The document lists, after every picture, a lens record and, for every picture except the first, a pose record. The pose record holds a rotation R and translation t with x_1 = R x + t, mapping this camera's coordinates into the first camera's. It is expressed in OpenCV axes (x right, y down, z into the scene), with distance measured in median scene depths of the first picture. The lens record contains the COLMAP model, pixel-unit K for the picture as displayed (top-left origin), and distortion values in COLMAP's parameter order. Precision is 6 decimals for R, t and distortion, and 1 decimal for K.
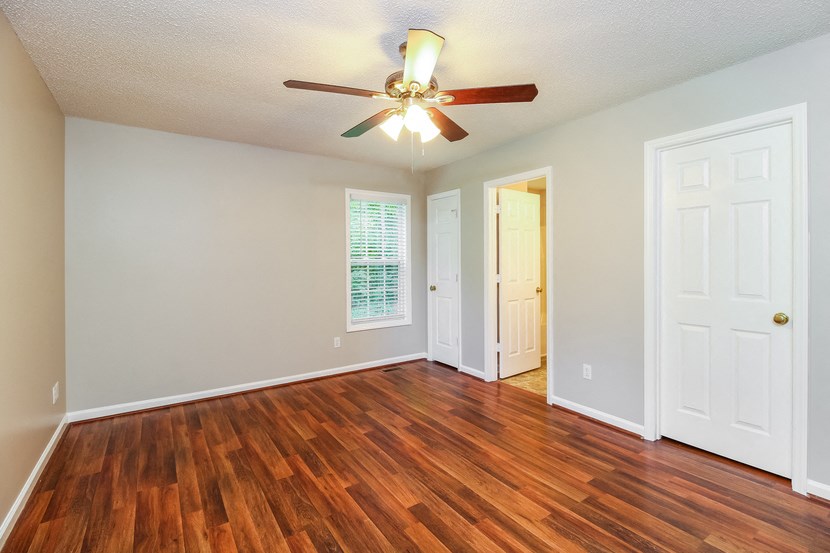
lens RADIAL K [[383.4, 0, 415.6], [0, 383.4, 265.7], [0, 0, 1]] dist [-0.009929, -0.000350]
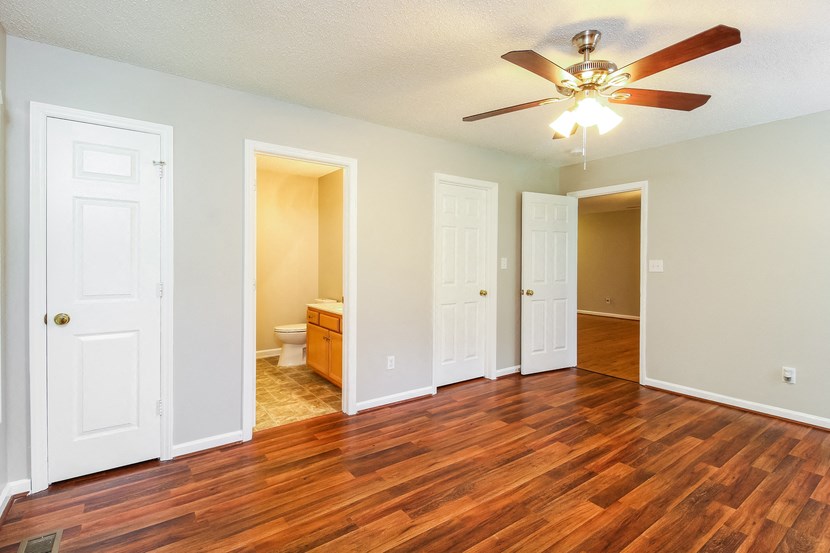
lens RADIAL K [[403.7, 0, 378.6], [0, 403.7, 269.9], [0, 0, 1]] dist [0.029281, -0.025574]
pose [[-0.016584, -0.016002, 0.999734, -0.819723], [0.006570, 0.999849, 0.016113, -0.007126], [-0.999841, 0.006835, -0.016476, 1.233539]]
